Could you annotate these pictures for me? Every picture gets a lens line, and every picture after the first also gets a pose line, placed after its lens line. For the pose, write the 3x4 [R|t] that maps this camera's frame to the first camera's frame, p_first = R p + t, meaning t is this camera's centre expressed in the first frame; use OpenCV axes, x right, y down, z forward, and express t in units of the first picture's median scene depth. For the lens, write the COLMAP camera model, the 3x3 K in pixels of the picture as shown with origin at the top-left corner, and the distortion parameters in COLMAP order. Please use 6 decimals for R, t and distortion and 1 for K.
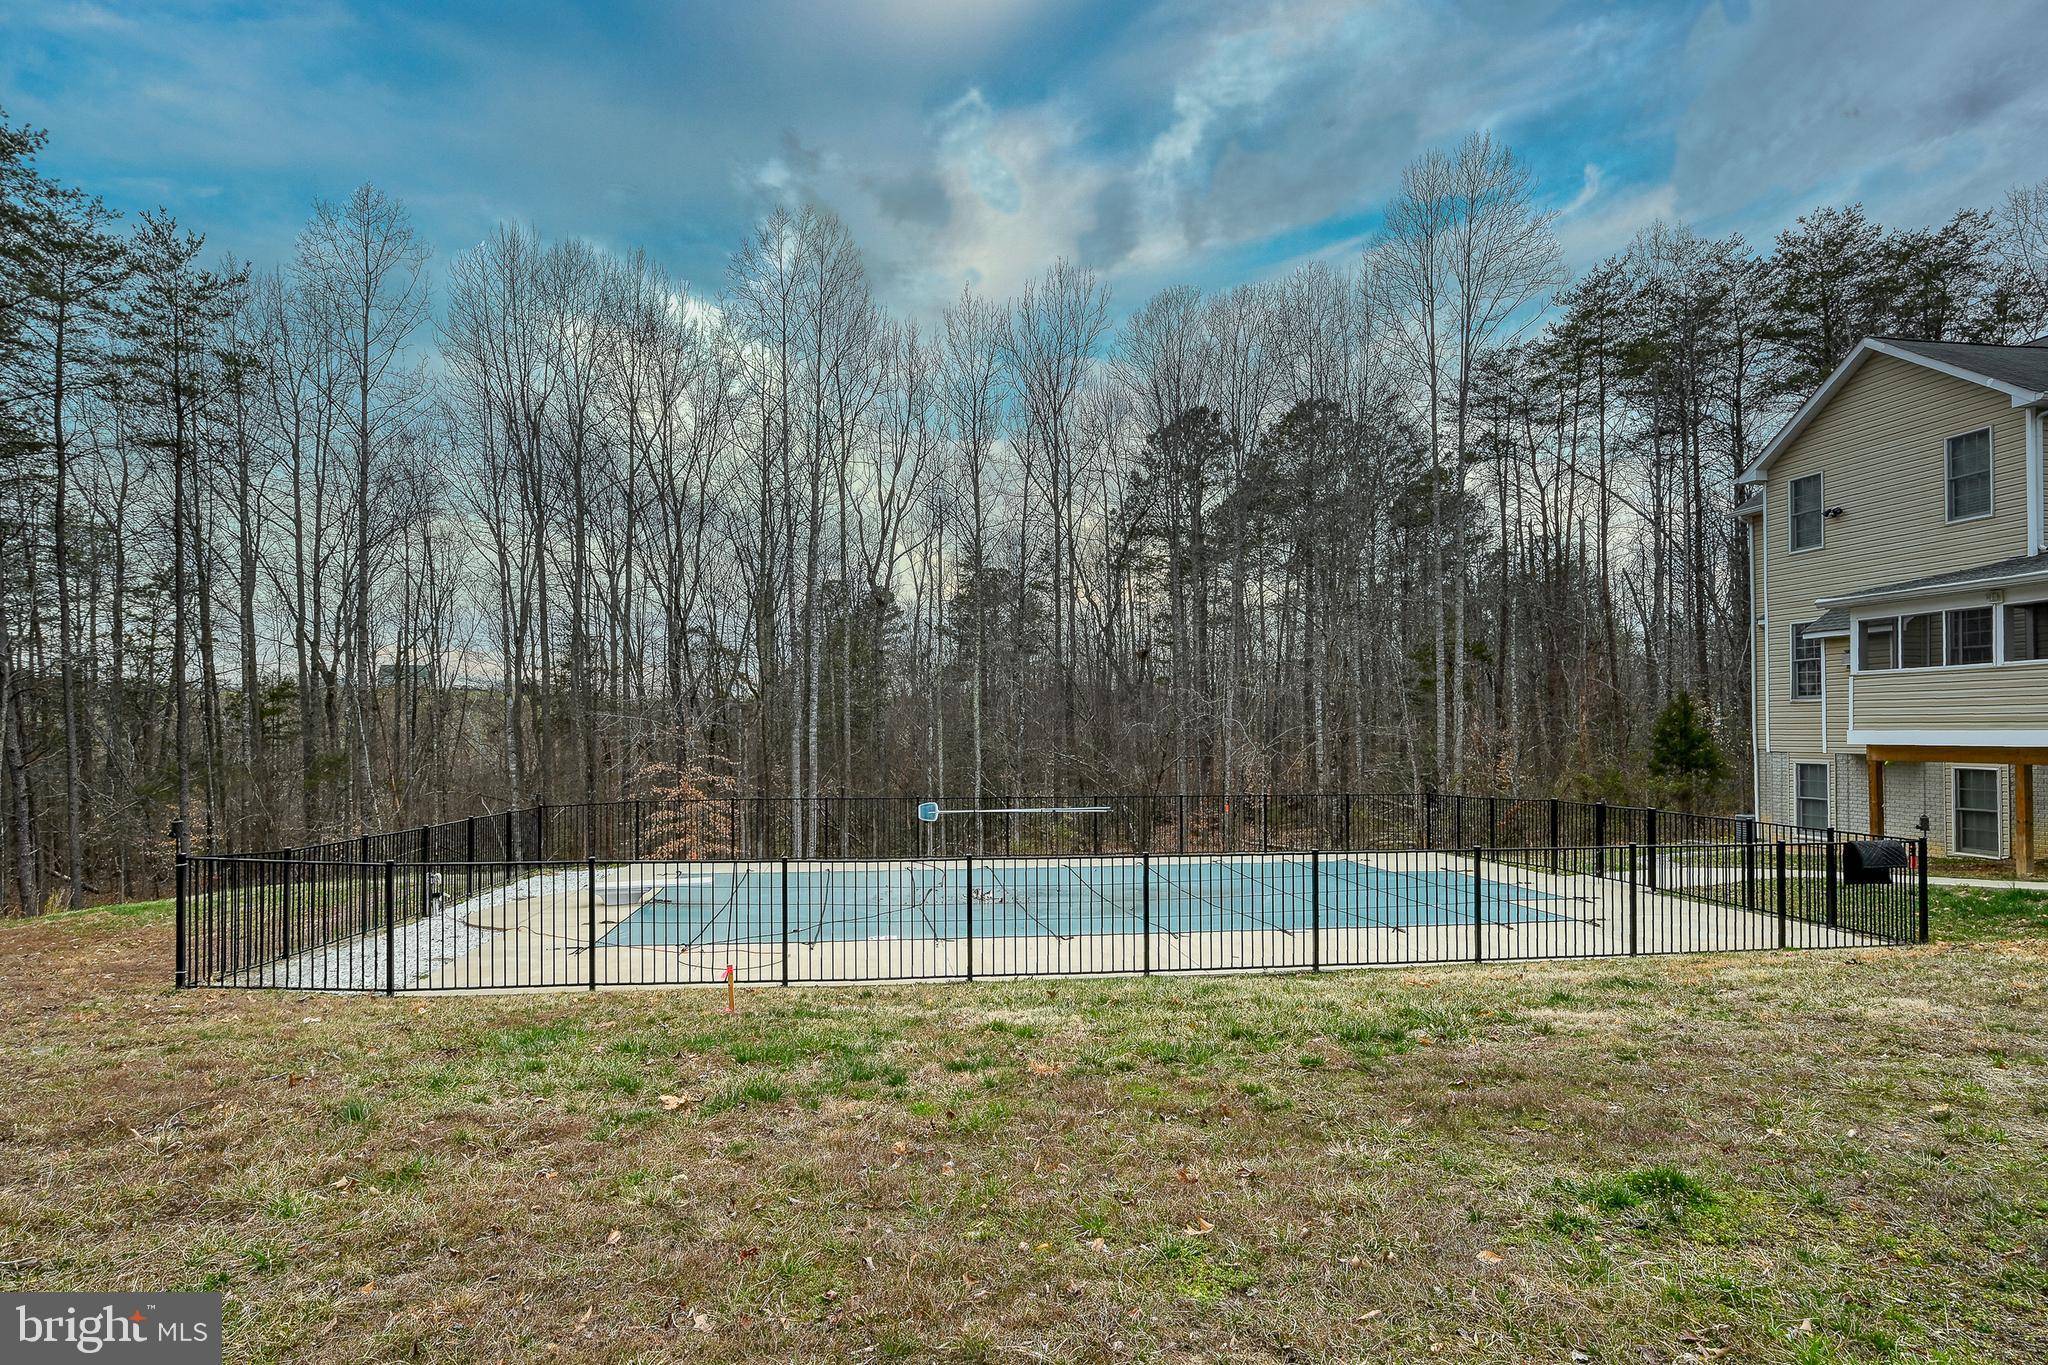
lens RADIAL K [[1092.5, 0, 1000.6], [0, 1092.5, 721.4], [0, 0, 1]] dist [0.001687, -0.006116]
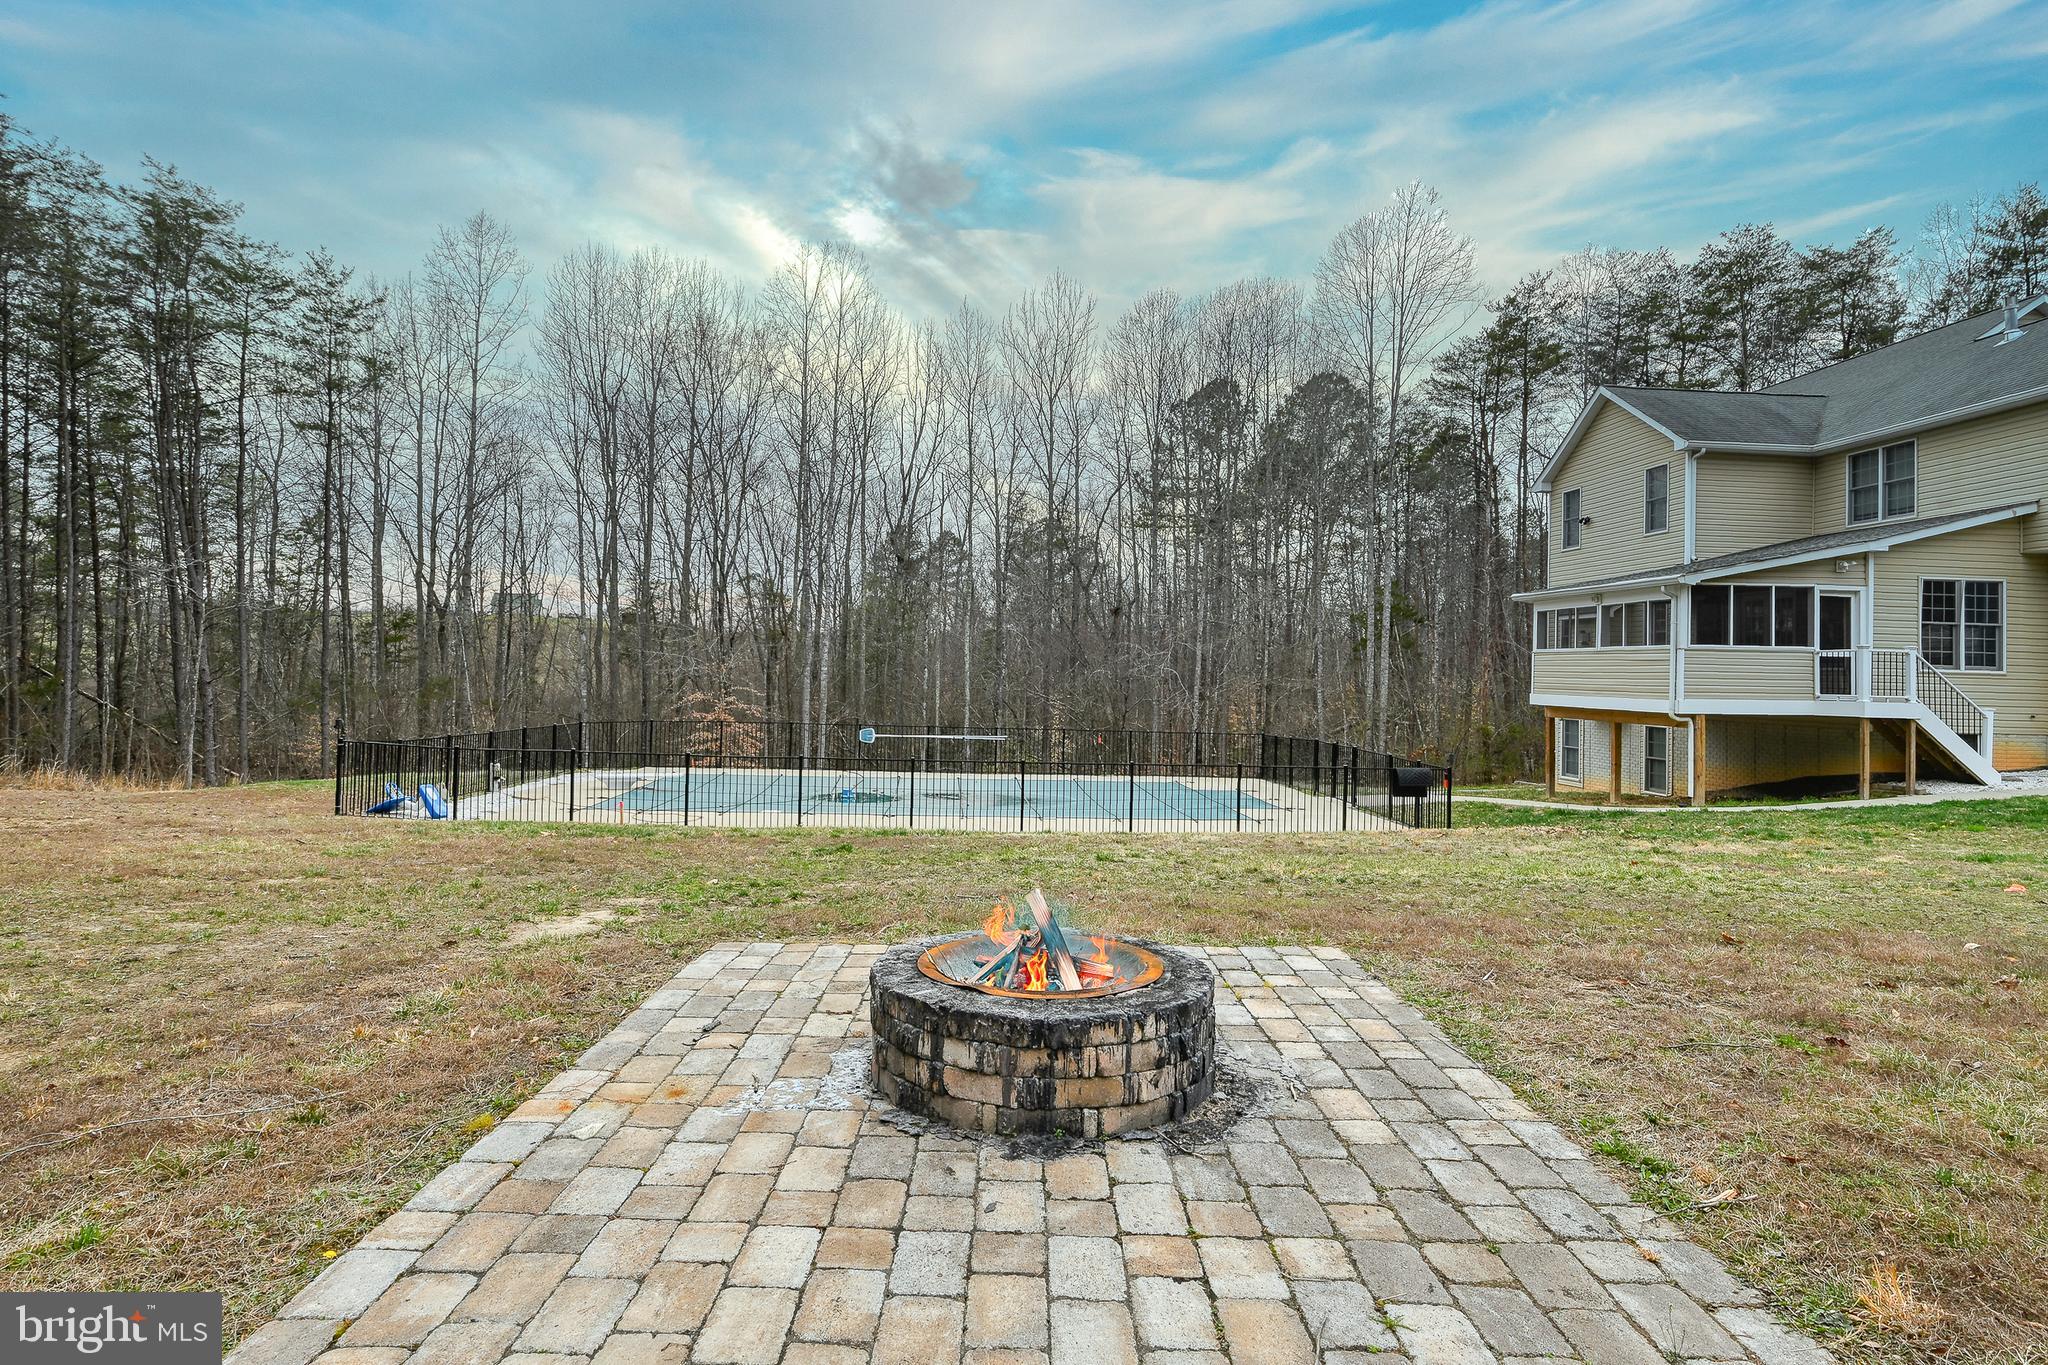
lens RADIAL K [[1092.5, 0, 1024.5], [0, 1092.5, 650.9], [0, 0, 1]] dist [0.001687, -0.006116]
pose [[0.997532, 0.025808, -0.065296, 0.109810], [-0.026229, 0.999640, -0.005593, -0.009070], [0.065128, 0.007292, 0.997850, -0.163891]]
